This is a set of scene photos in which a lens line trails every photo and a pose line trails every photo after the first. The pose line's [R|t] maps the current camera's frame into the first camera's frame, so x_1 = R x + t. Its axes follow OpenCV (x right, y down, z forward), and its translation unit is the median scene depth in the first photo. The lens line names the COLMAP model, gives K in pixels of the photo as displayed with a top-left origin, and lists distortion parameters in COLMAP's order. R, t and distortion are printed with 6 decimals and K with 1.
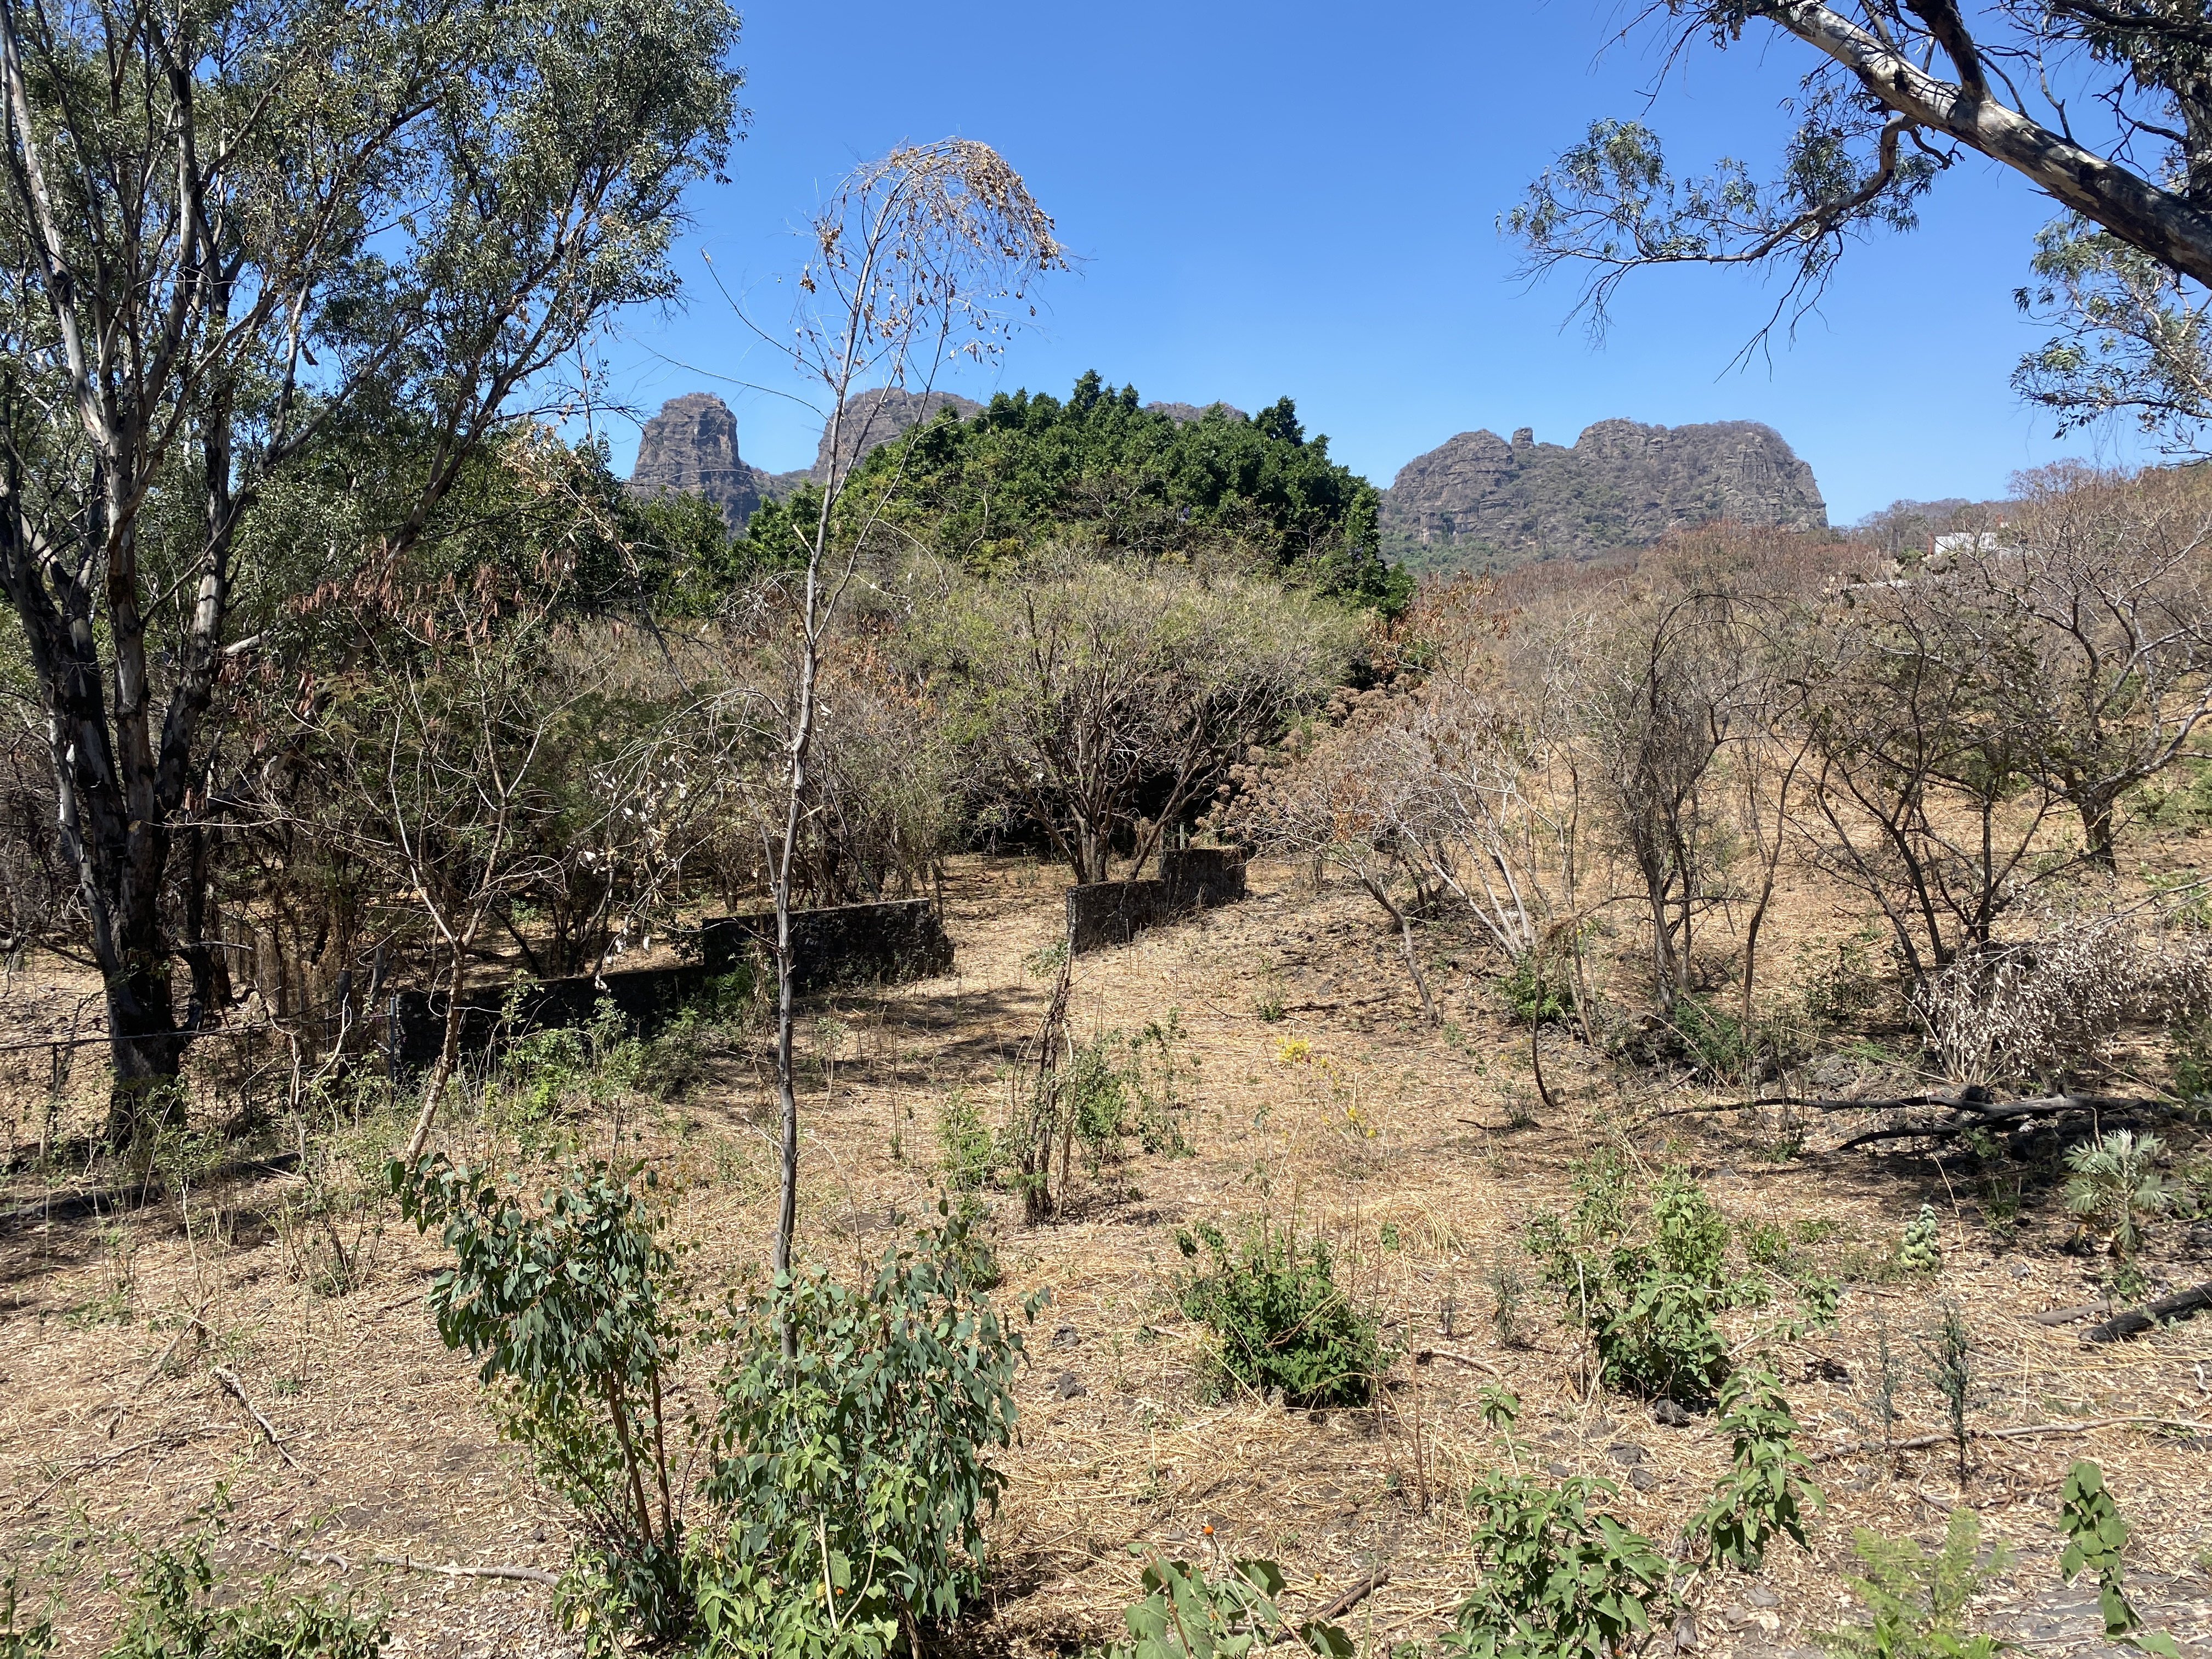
lens RADIAL K [[1664.1, 0, 1096.6], [0, 1664.1, 839.9], [0, 0, 1]] dist [0.007292, 0.000608]
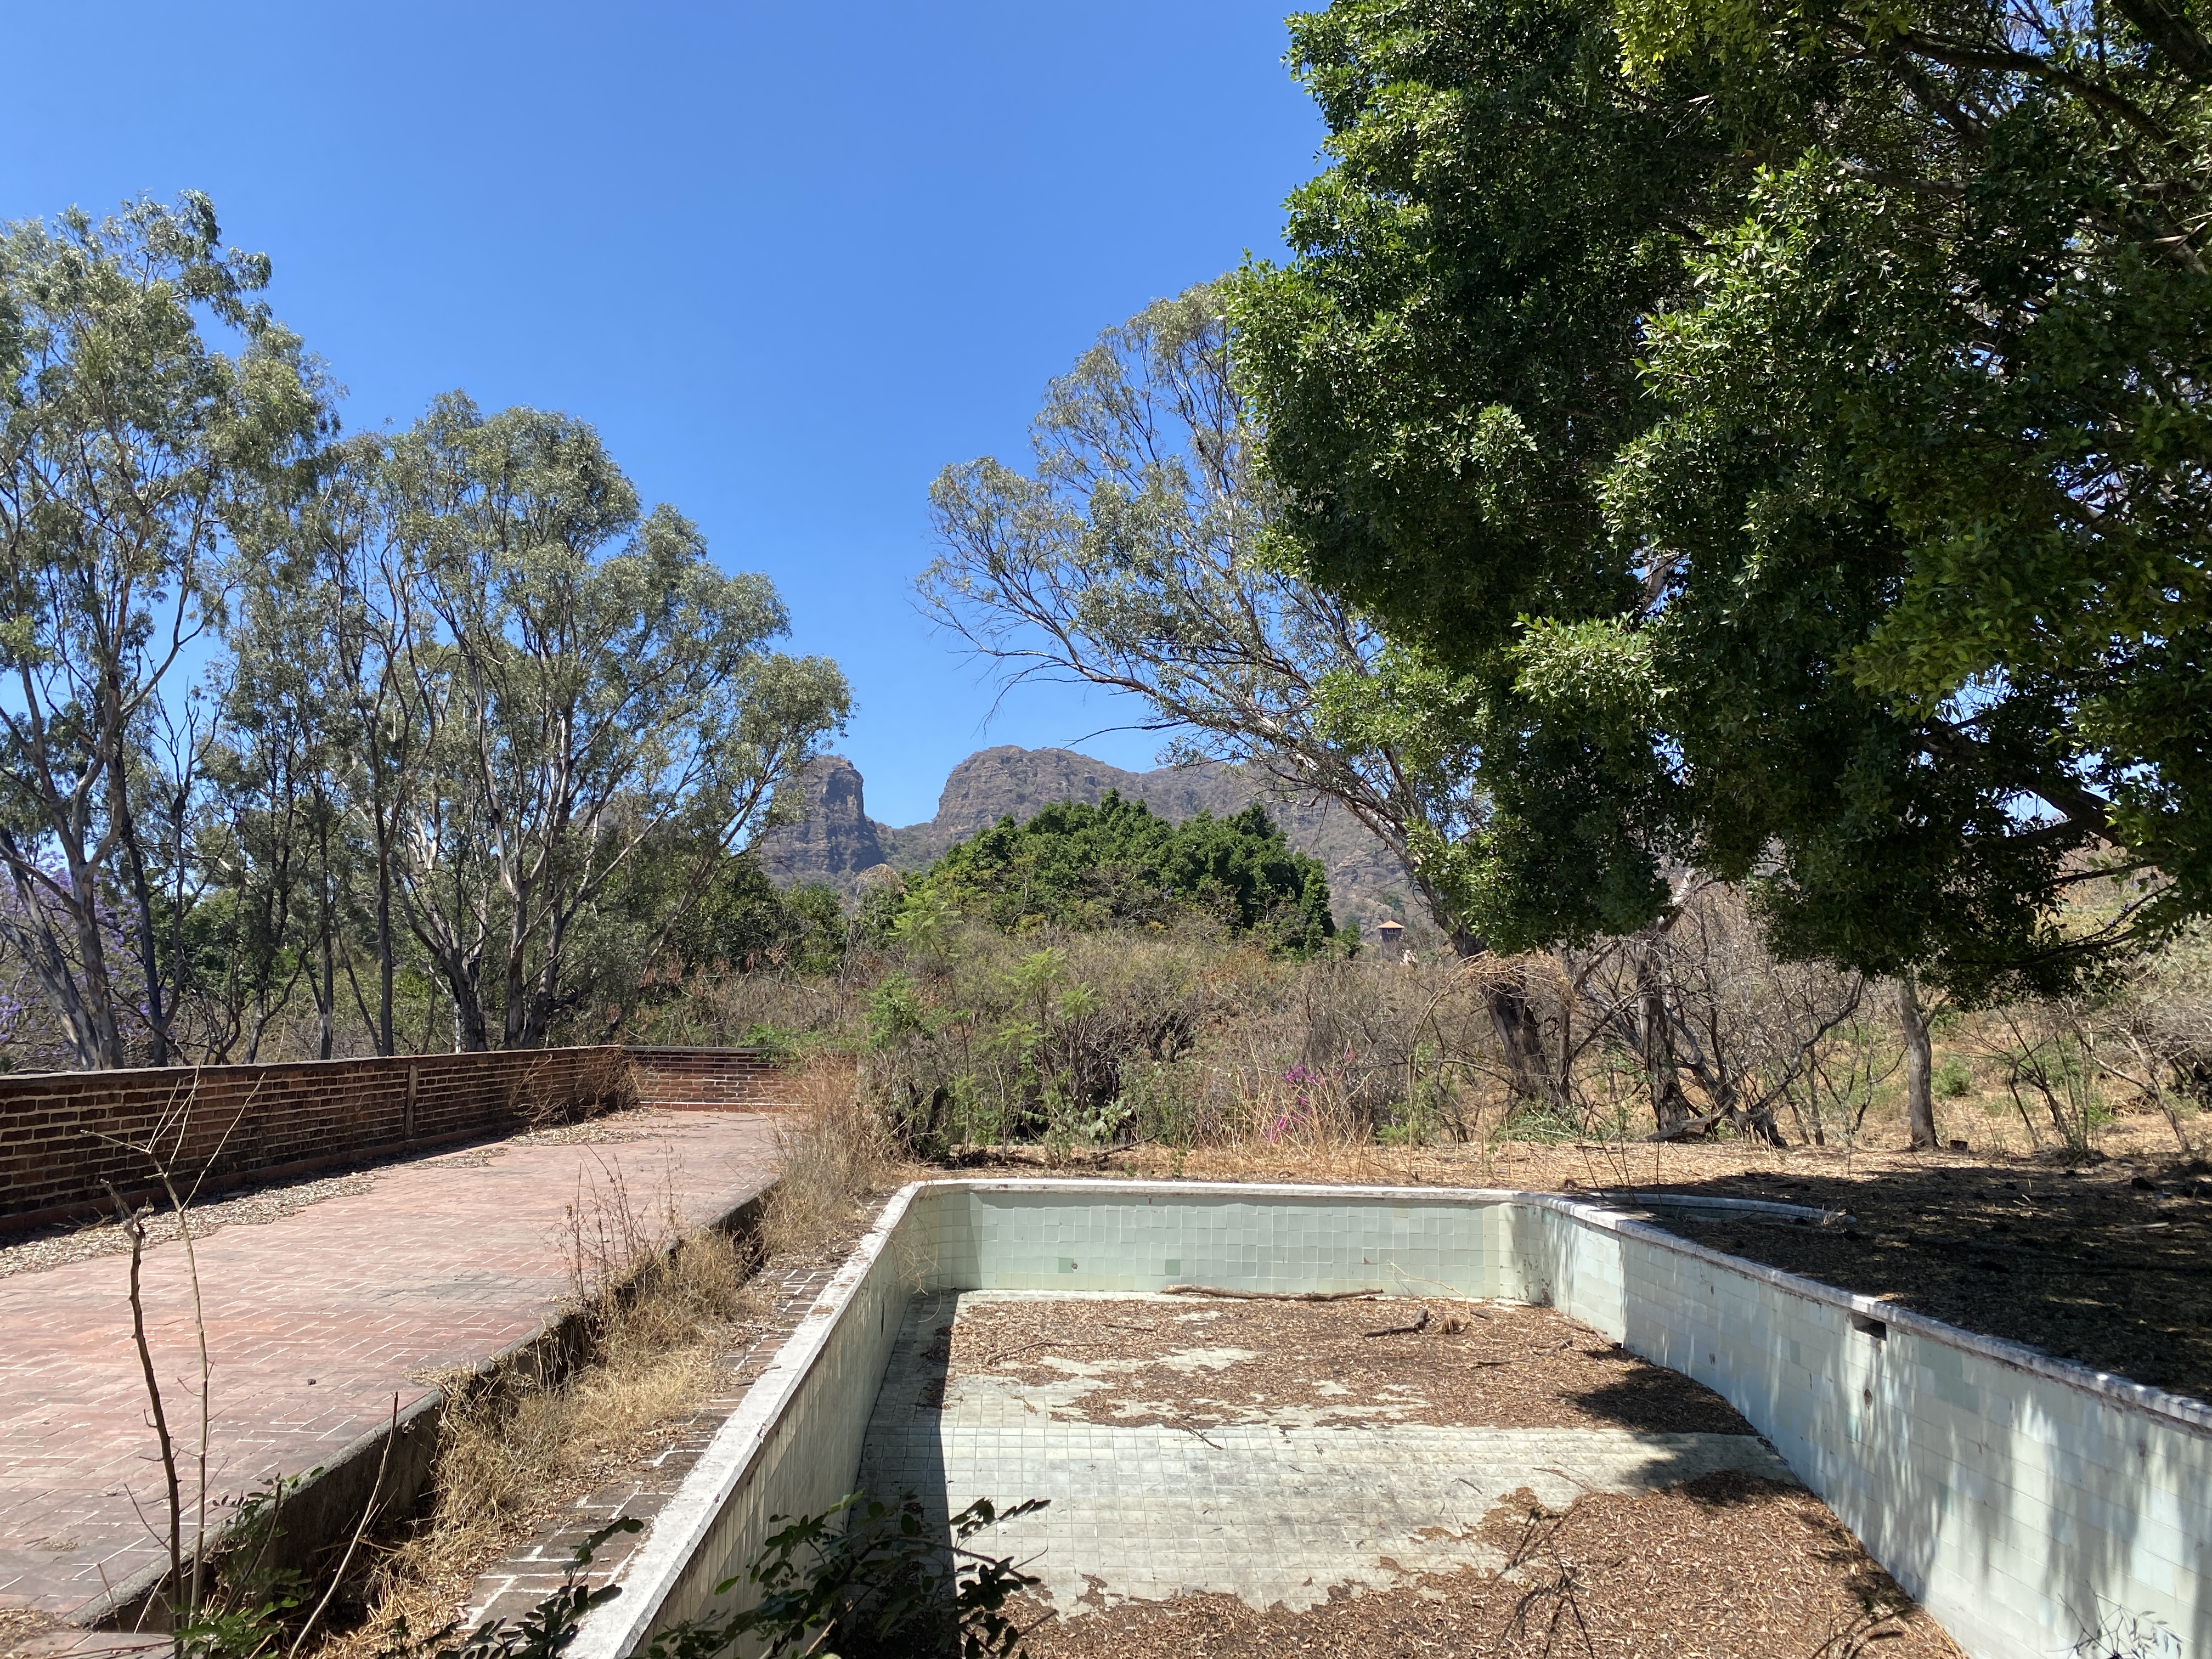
lens RADIAL K [[1664.1, 0, 1119.1], [0, 1664.1, 825.8], [0, 0, 1]] dist [0.007292, 0.000608]
pose [[0.998371, -0.016148, -0.054724, 0.083845], [0.004039, 0.976709, -0.214531, 0.045081], [0.056913, 0.213961, 0.975183, -0.353854]]
